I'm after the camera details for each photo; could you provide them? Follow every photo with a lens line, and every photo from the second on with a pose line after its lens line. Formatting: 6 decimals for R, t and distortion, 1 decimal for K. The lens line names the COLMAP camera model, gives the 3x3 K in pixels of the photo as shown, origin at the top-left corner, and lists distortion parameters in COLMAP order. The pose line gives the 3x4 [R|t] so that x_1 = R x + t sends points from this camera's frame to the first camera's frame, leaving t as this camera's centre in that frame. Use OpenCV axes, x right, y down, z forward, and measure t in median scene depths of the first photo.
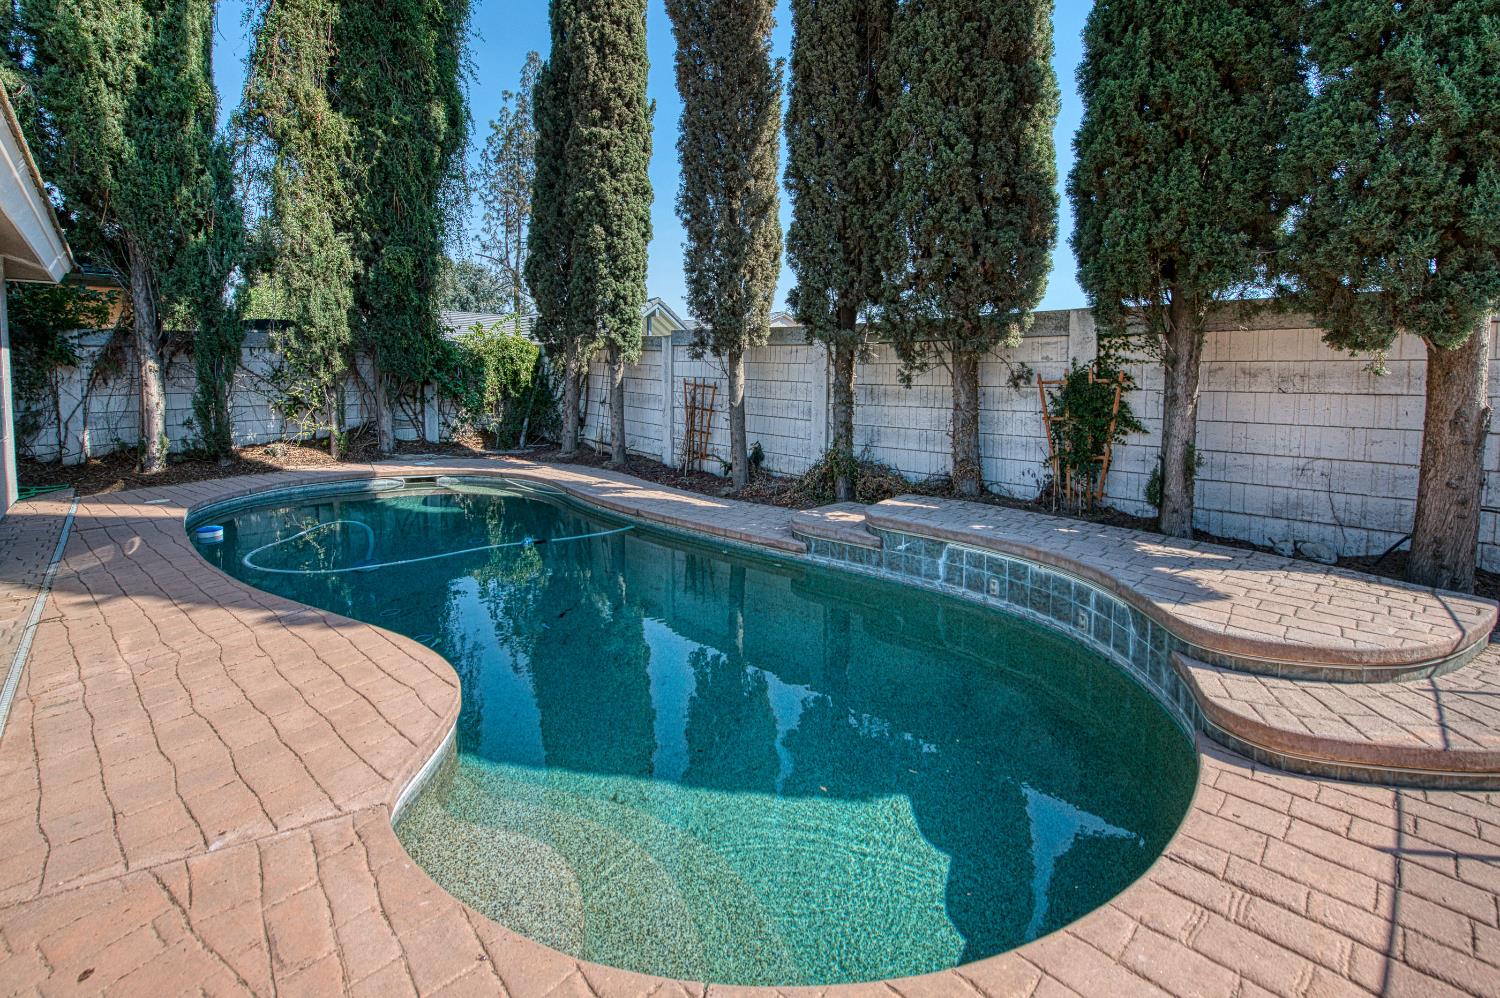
lens RADIAL K [[643.8, 0, 755.0], [0, 643.8, 416.0], [0, 0, 1]] dist [-0.021933, -0.000559]
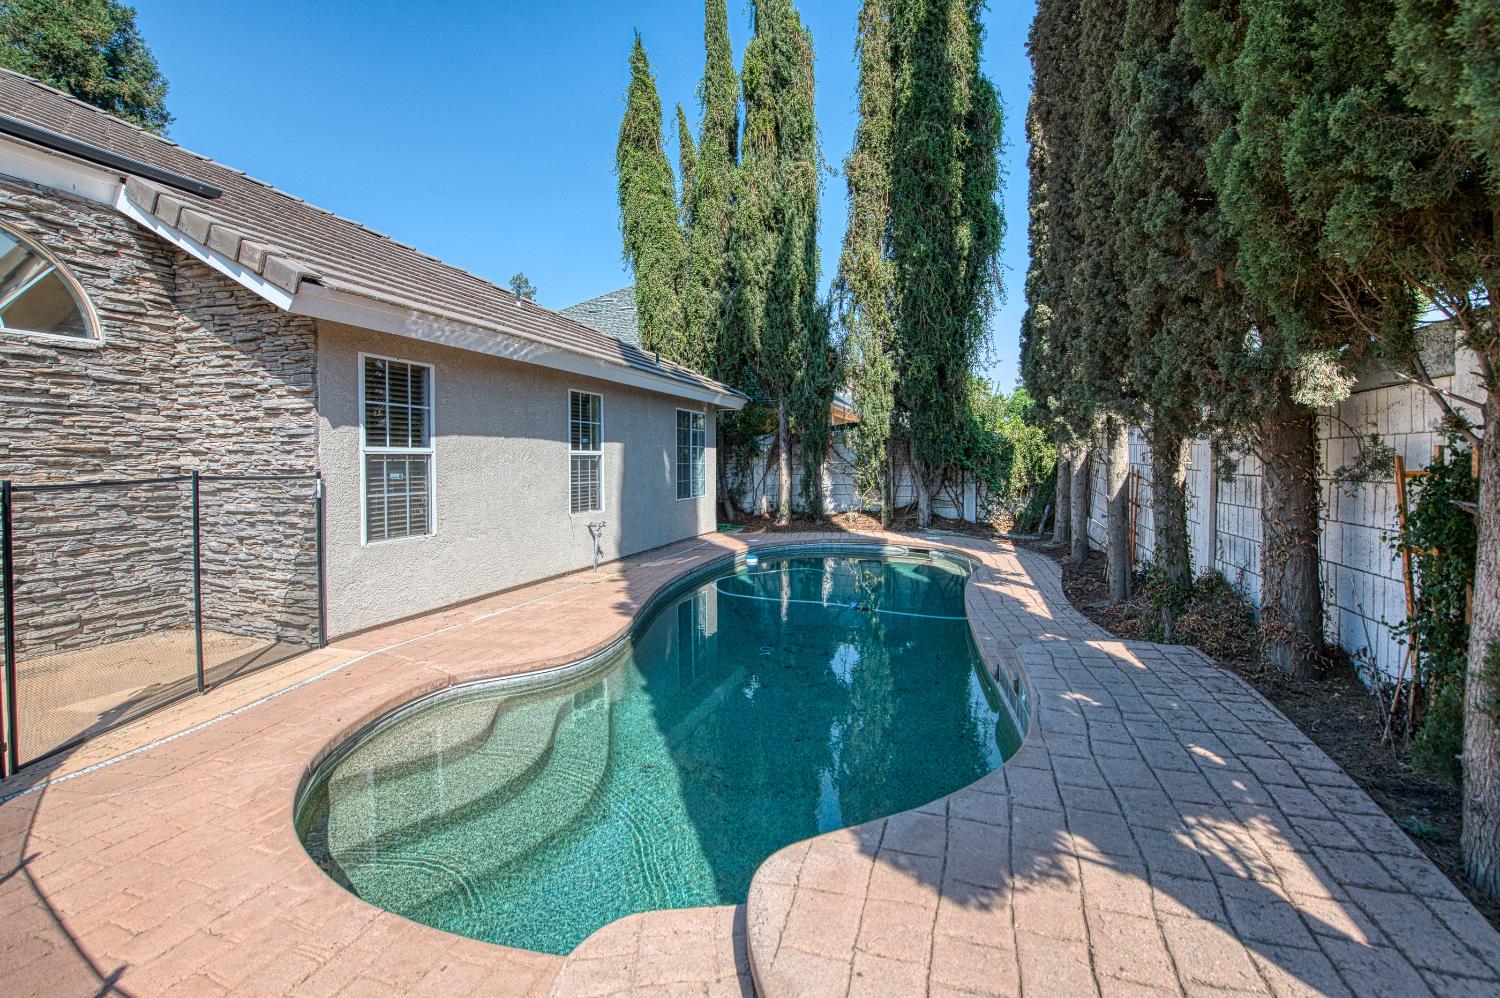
lens RADIAL K [[633.6, 0, 777.7], [0, 633.6, 475.2], [0, 0, 1]] dist [-0.016064, -0.000402]
pose [[0.473426, 0.015351, -0.880700, 0.392168], [-0.052644, 0.998554, -0.010894, -0.013443], [0.879259, 0.051521, 0.473550, 0.219815]]
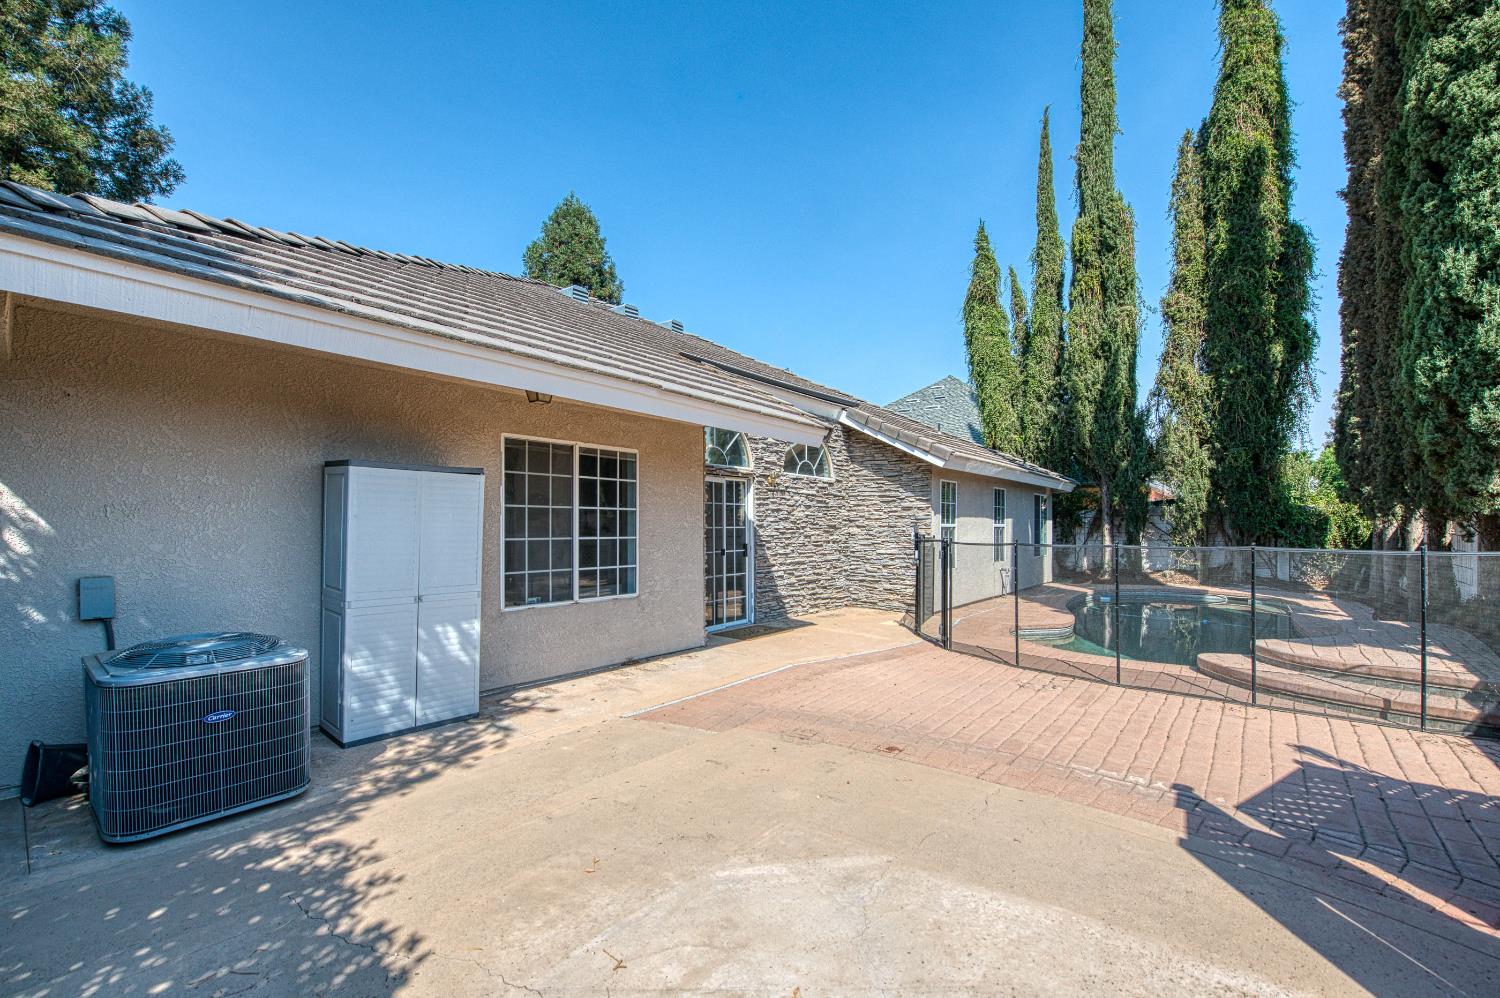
lens RADIAL K [[623.6, 0, 741.3], [0, 623.6, 530.3], [0, 0, 1]] dist [-0.017090, -0.000716]
pose [[0.090539, -0.002314, -0.995890, 0.873768], [-0.061857, 0.998053, -0.007942, 0.020686], [0.993970, 0.062322, 0.090220, -0.340420]]
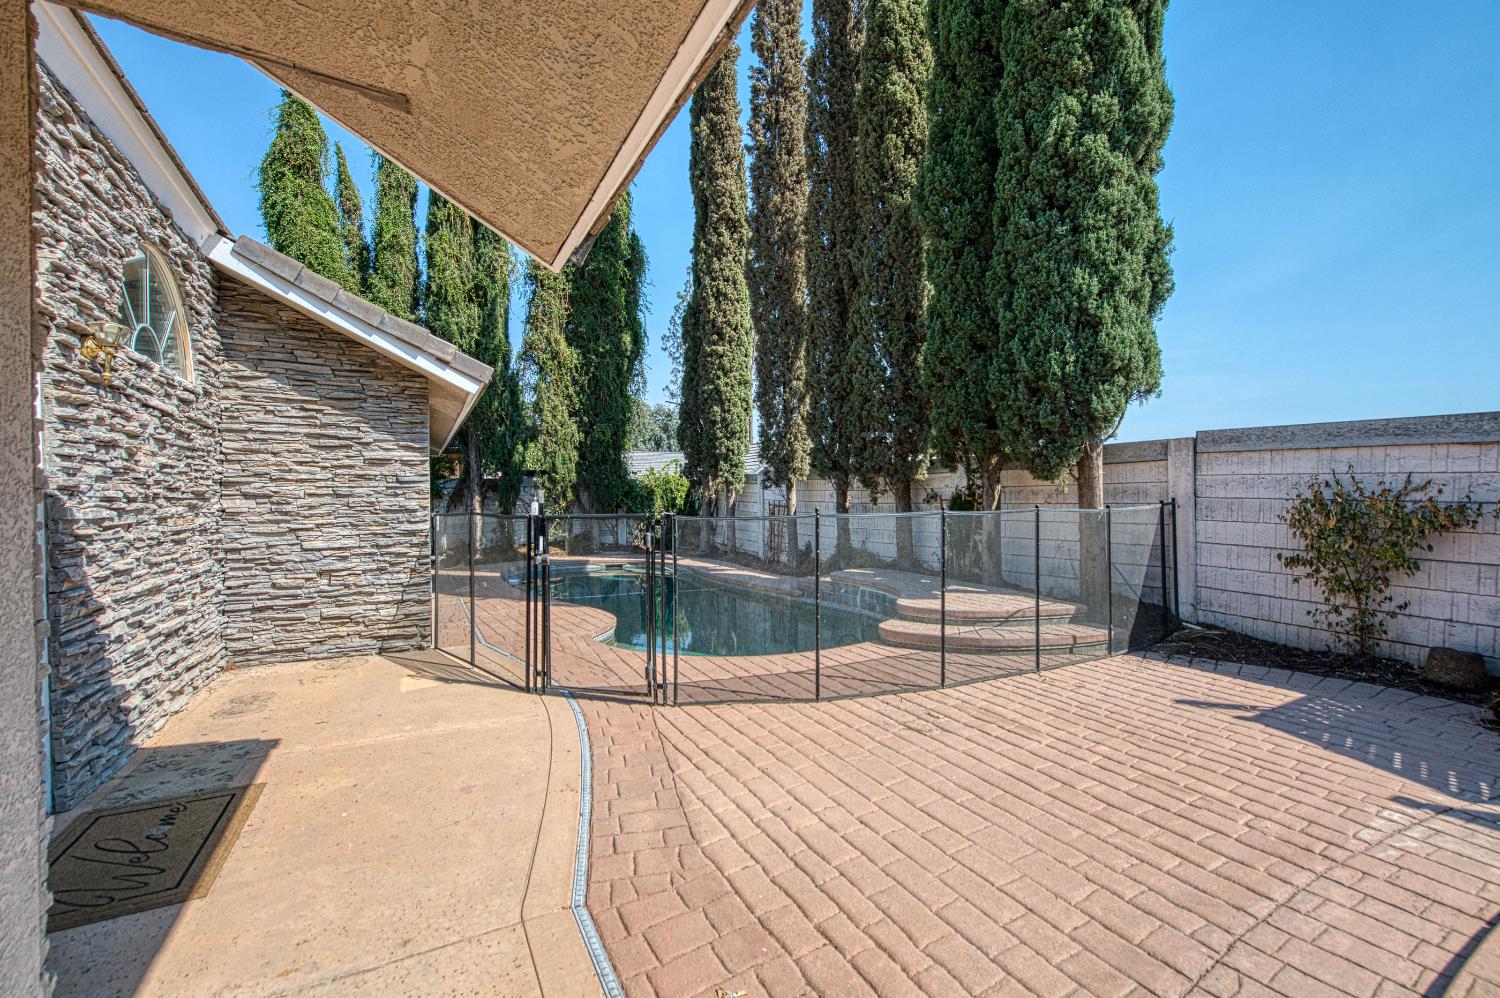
lens RADIAL K [[612.5, 0, 750.5], [0, 612.5, 502.8], [0, 0, 1]] dist [-0.000044, -0.000206]
pose [[0.961110, -0.015115, -0.275753, 0.251961], [-0.000479, 0.998408, -0.056395, 0.027951], [0.276167, 0.054334, 0.959573, -0.423073]]
